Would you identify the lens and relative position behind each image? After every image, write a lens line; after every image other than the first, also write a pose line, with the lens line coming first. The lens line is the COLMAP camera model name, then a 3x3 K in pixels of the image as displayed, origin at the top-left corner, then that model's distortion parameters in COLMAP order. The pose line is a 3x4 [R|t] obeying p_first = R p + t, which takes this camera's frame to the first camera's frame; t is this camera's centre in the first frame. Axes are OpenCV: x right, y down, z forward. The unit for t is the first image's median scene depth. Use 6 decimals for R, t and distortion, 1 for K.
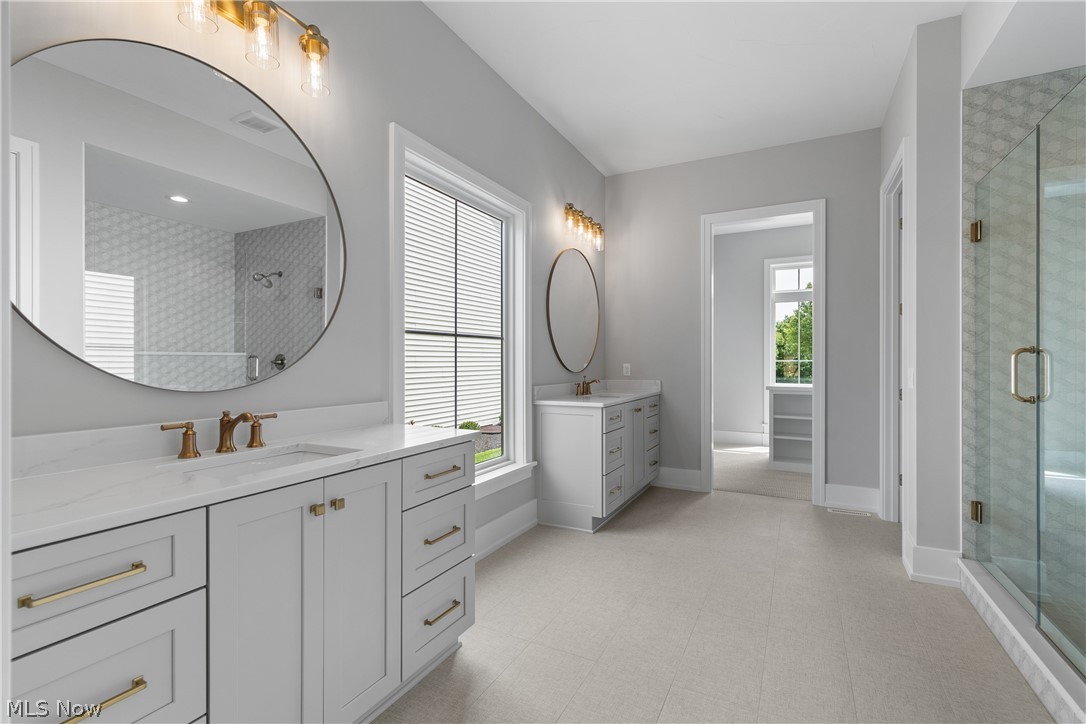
lens RADIAL K [[482.7, 0, 543.9], [0, 482.7, 368.8], [0, 0, 1]] dist [-0.000999, -0.000169]
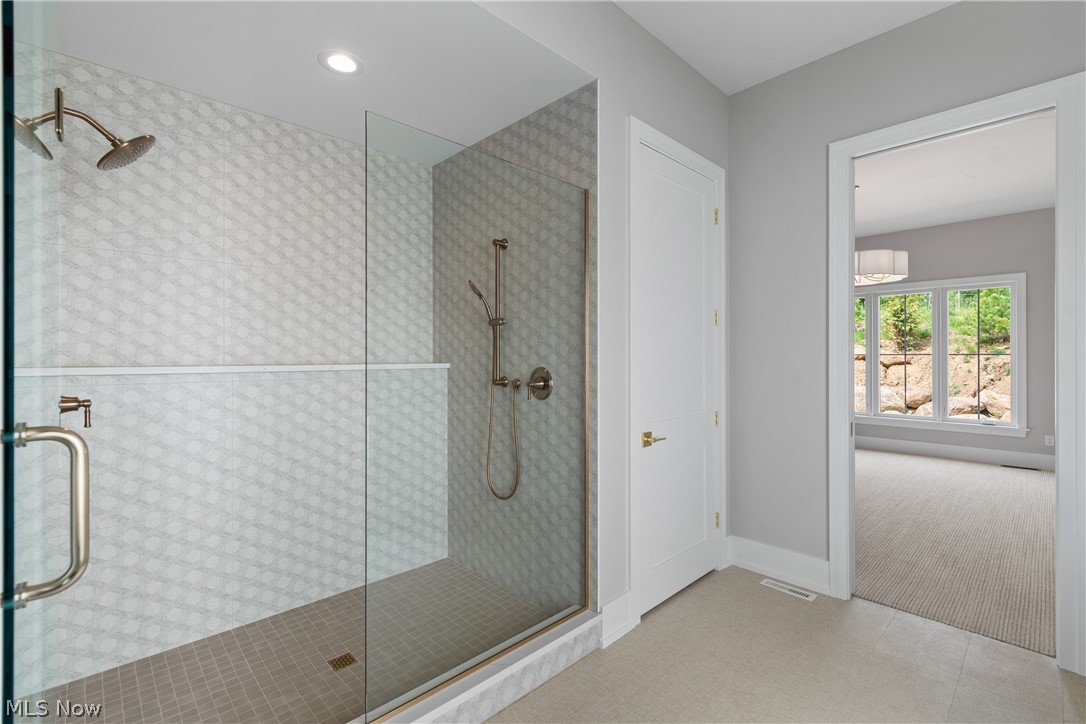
lens RADIAL K [[482.7, 0, 547.0], [0, 482.7, 364.9], [0, 0, 1]] dist [-0.000999, -0.000169]
pose [[0.947384, -0.018500, -0.319565, -0.318036], [0.009333, 0.999501, -0.030193, -0.012986], [0.319964, 0.025621, 0.947083, 0.482325]]
